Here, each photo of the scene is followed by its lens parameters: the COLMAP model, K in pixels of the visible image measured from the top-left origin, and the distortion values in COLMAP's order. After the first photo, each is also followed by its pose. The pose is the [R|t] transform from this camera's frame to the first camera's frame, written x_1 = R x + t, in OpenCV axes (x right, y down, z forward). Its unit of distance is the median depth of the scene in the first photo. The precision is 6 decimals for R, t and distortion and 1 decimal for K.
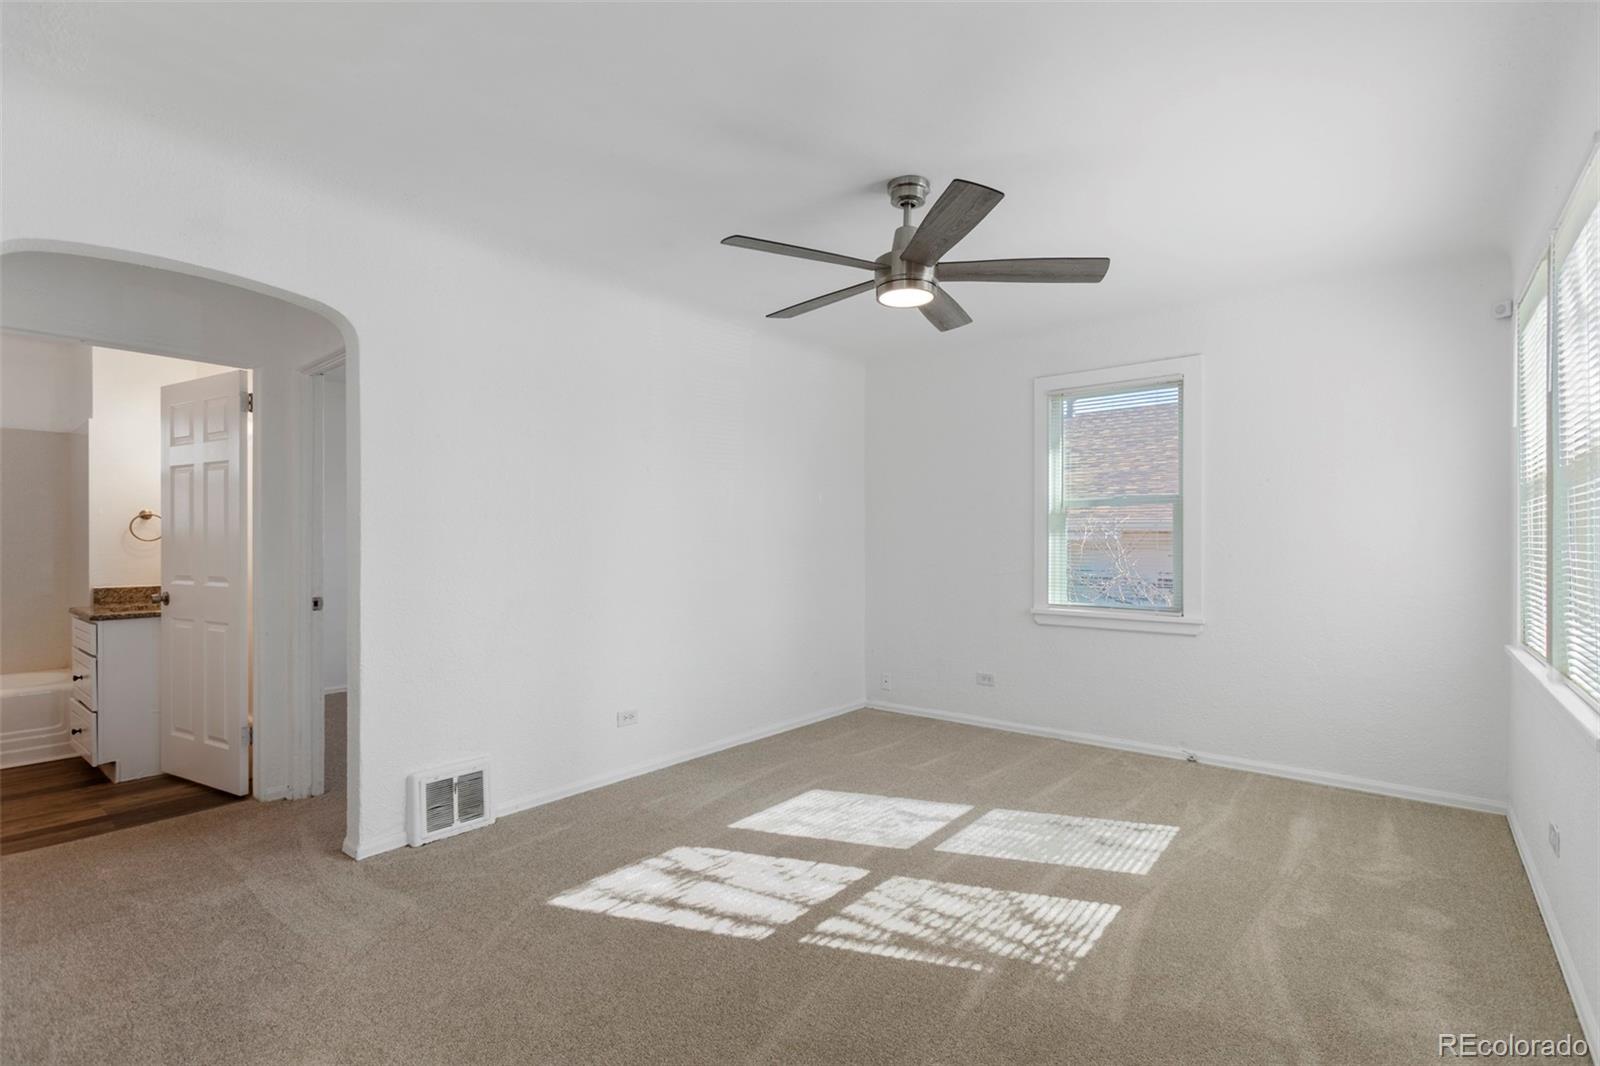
lens RADIAL K [[739.1, 0, 800.6], [0, 739.1, 535.8], [0, 0, 1]] dist [-0.004348, 0.010094]
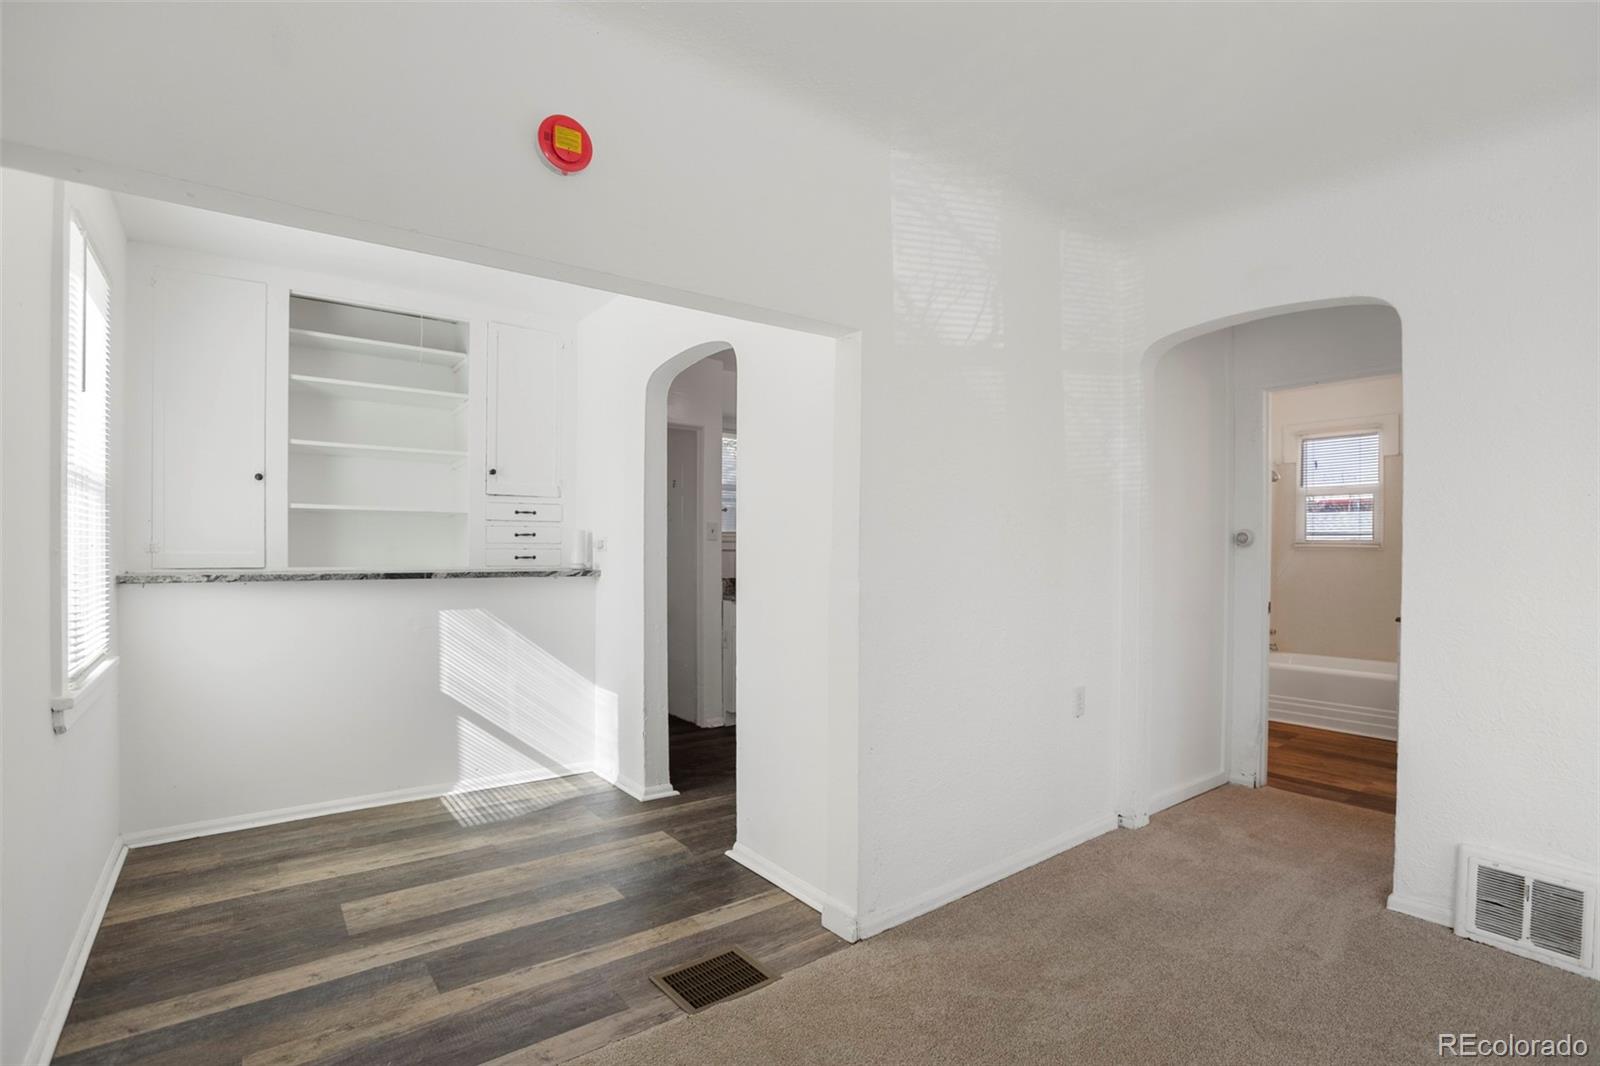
lens RADIAL K [[761.0, 0, 804.0], [0, 761.0, 542.8], [0, 0, 1]] dist [-0.052545, 0.010476]
pose [[-0.222539, -0.003196, -0.974918, 0.386592], [-0.002598, 0.999993, -0.002686, 0.004109], [0.974920, 0.001935, -0.222546, 0.478663]]
